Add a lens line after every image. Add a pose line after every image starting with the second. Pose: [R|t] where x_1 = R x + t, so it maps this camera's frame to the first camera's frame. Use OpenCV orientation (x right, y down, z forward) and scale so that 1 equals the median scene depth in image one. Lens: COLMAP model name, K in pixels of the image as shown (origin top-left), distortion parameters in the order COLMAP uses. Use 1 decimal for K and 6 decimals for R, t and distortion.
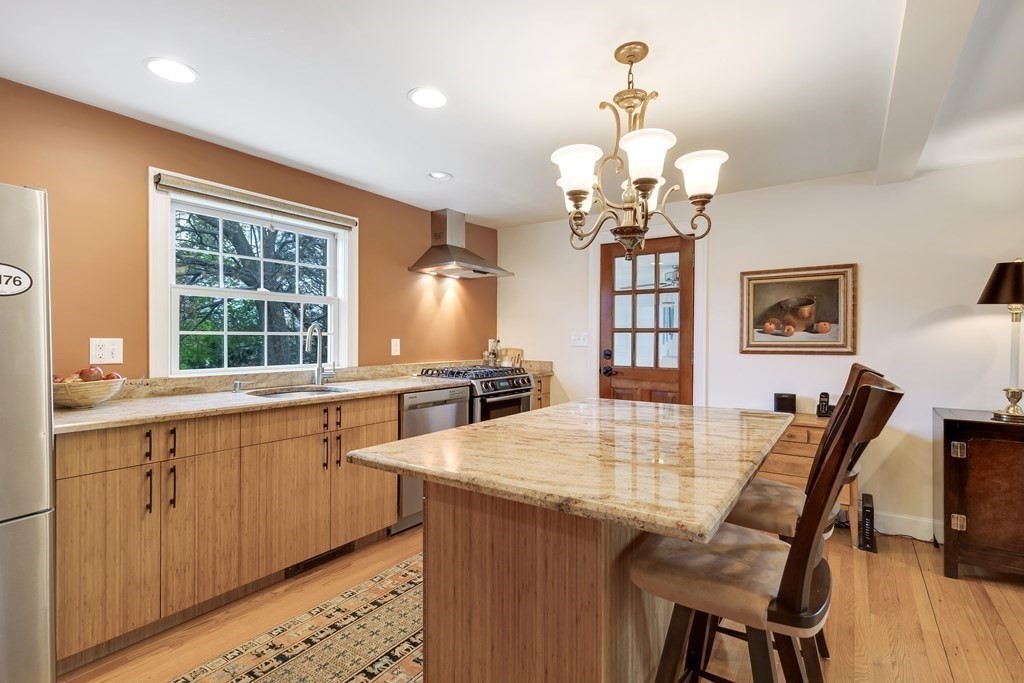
lens RADIAL K [[483.9, 0, 514.0], [0, 483.9, 340.5], [0, 0, 1]] dist [0.016962, 0.000239]
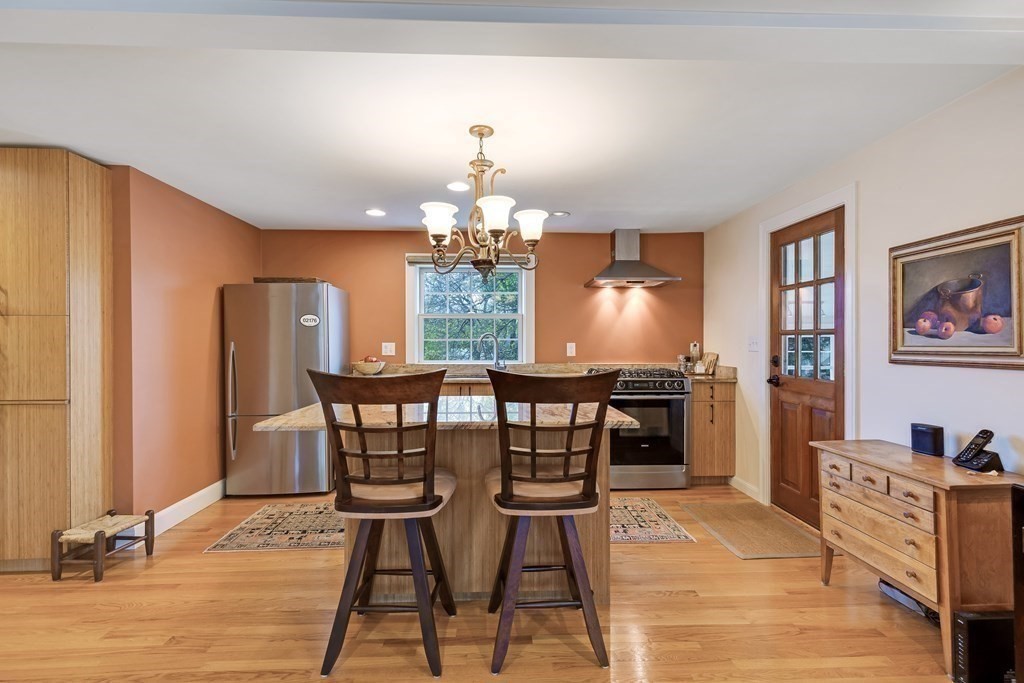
lens RADIAL K [[483.9, 0, 514.0], [0, 483.9, 340.5], [0, 0, 1]] dist [0.016962, 0.000239]
pose [[0.598649, -0.004561, -0.800999, 0.747070], [-0.001967, 0.999972, -0.007163, -0.000493], [0.801009, 0.005864, 0.598623, 0.147448]]
